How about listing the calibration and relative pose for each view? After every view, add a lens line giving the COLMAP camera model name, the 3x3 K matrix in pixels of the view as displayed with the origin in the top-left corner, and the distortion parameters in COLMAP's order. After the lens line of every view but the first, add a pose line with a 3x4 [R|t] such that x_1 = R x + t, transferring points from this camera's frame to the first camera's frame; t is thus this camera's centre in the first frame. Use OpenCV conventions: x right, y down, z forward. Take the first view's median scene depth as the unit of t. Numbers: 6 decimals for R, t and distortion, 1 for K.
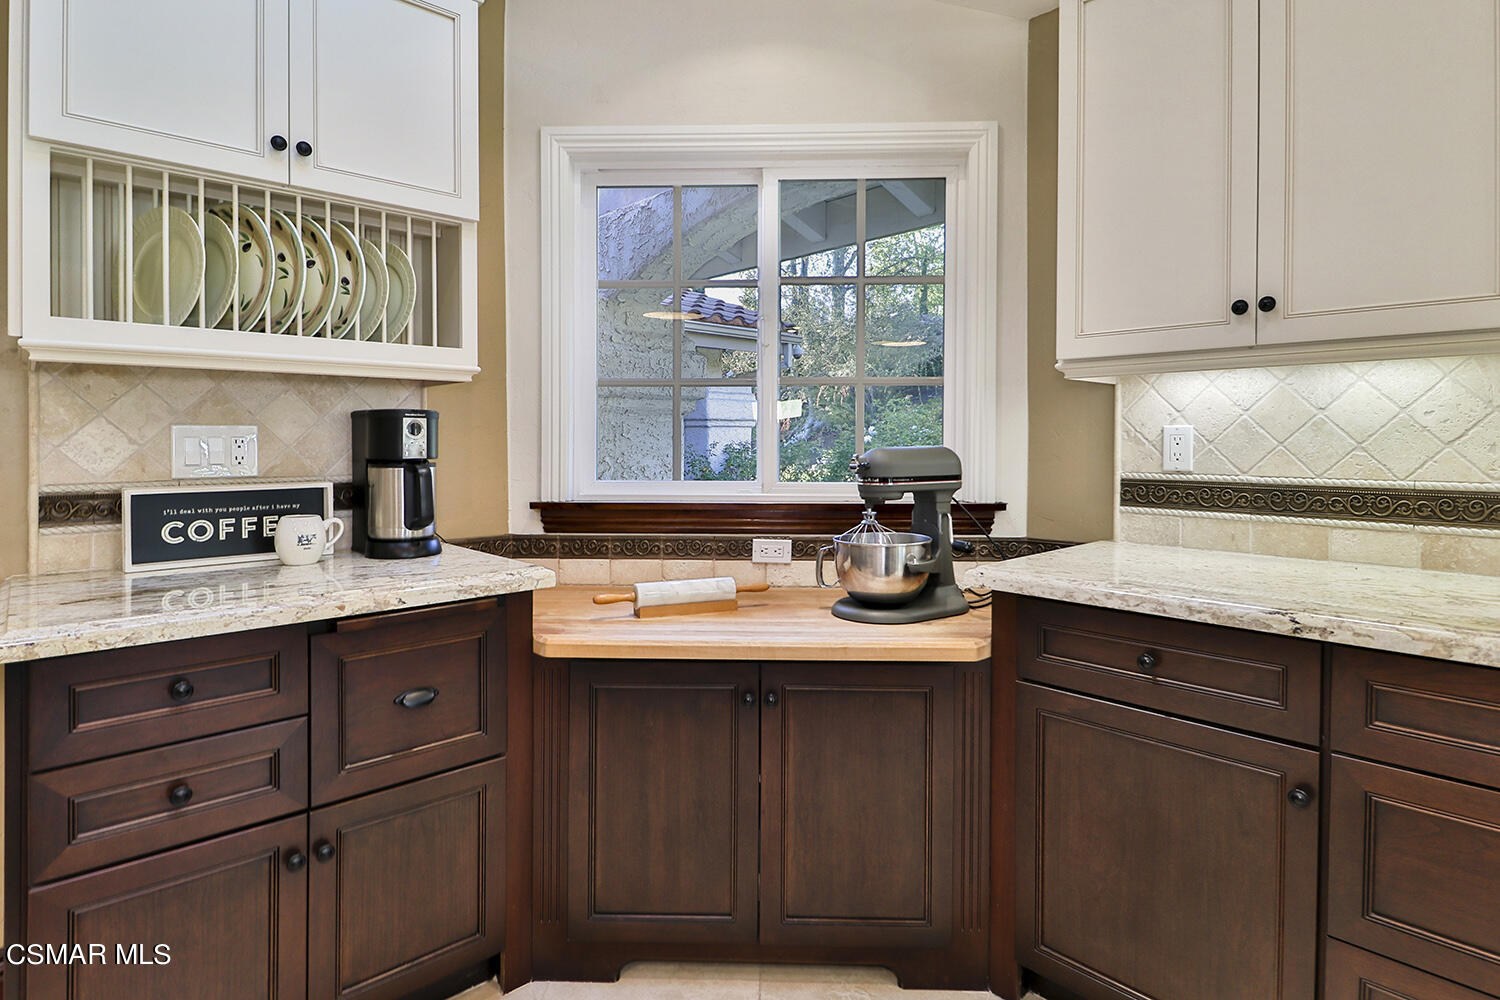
lens RADIAL K [[789.9, 0, 740.7], [0, 789.9, 446.7], [0, 0, 1]] dist [-0.000129, -0.000264]
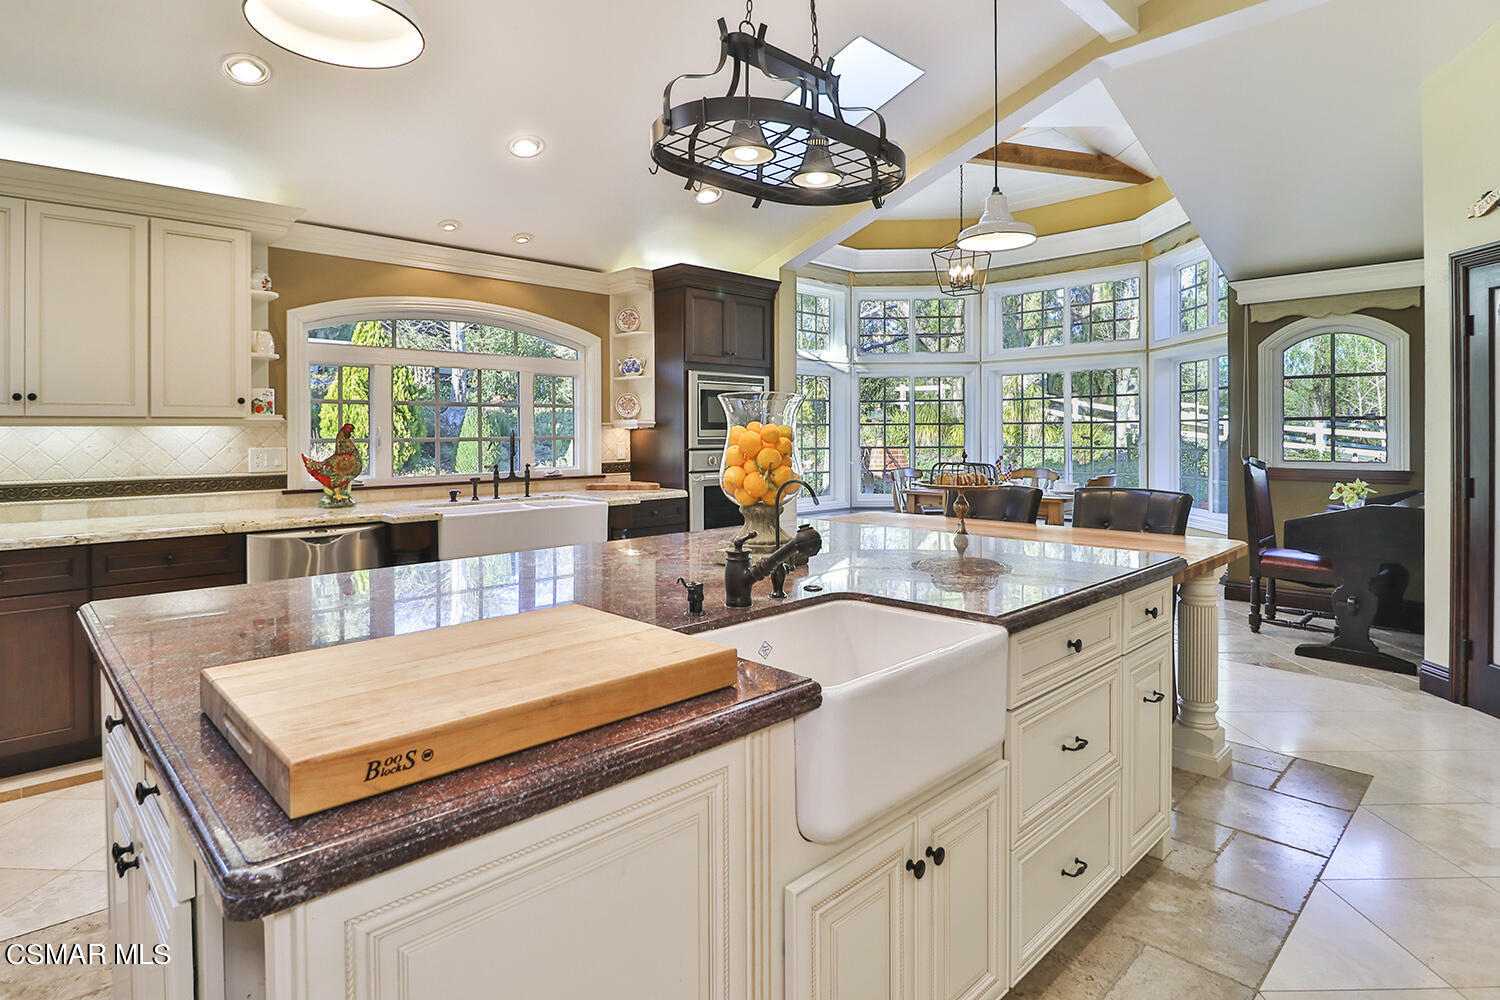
lens RADIAL K [[789.9, 0, 740.7], [0, 789.9, 446.7], [0, 0, 1]] dist [-0.000129, -0.000264]
pose [[-0.022172, -0.016555, 0.999617, -1.382480], [0.013786, 0.999763, 0.016863, -0.056927], [-0.999659, 0.014154, -0.021939, -0.773324]]
